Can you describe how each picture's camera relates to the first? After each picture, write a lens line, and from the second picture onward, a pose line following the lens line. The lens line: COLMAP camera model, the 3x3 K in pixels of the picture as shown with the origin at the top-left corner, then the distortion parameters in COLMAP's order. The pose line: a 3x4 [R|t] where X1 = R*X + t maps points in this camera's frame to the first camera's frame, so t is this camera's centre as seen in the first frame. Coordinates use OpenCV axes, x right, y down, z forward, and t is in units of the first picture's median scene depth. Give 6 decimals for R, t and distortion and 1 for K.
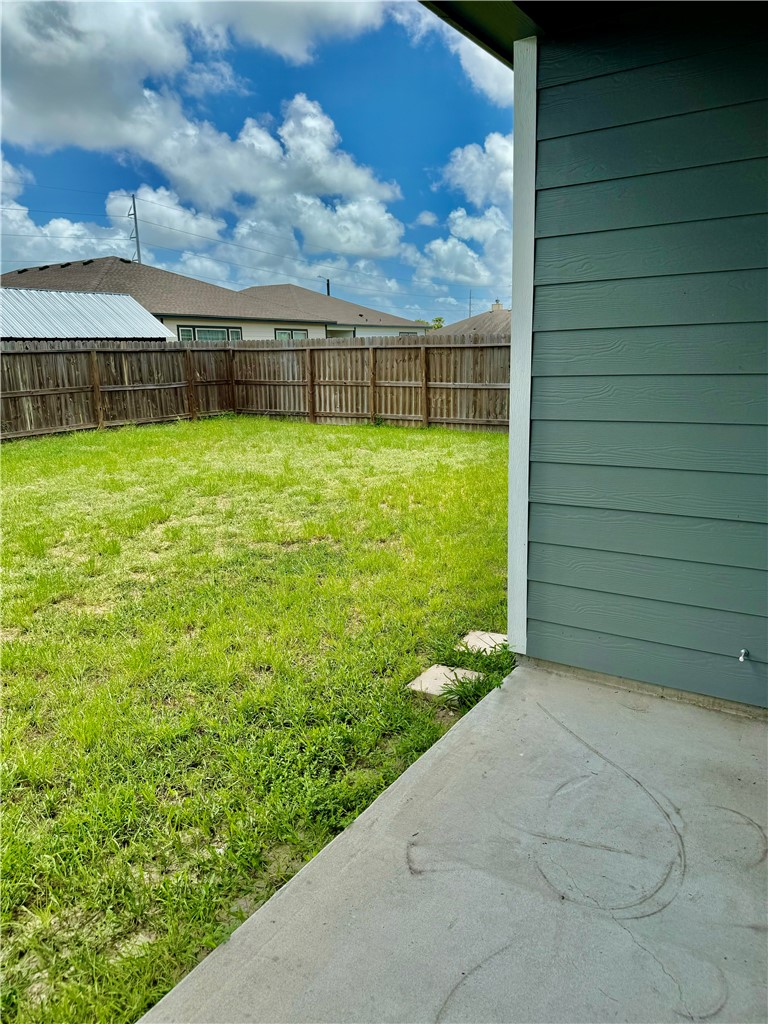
lens RADIAL K [[556.0, 0, 422.0], [0, 556.0, 515.6], [0, 0, 1]] dist [0.070900, -0.057835]
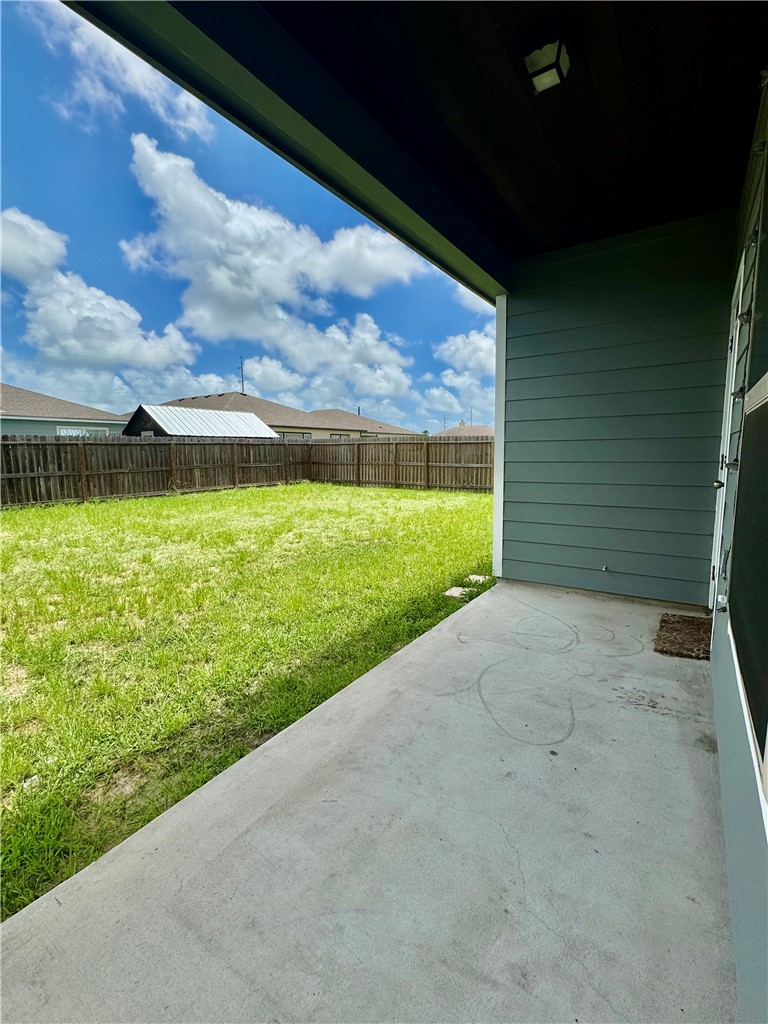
lens RADIAL K [[447.4, 0, 384.0], [0, 447.4, 512.0], [0, 0, 1]] dist [-0.000131, 0.000041]
pose [[0.999914, 0.012325, -0.004490, -0.115698], [-0.012927, 0.984005, -0.177673, 0.151386], [0.002228, 0.177716, 0.984079, -0.313625]]
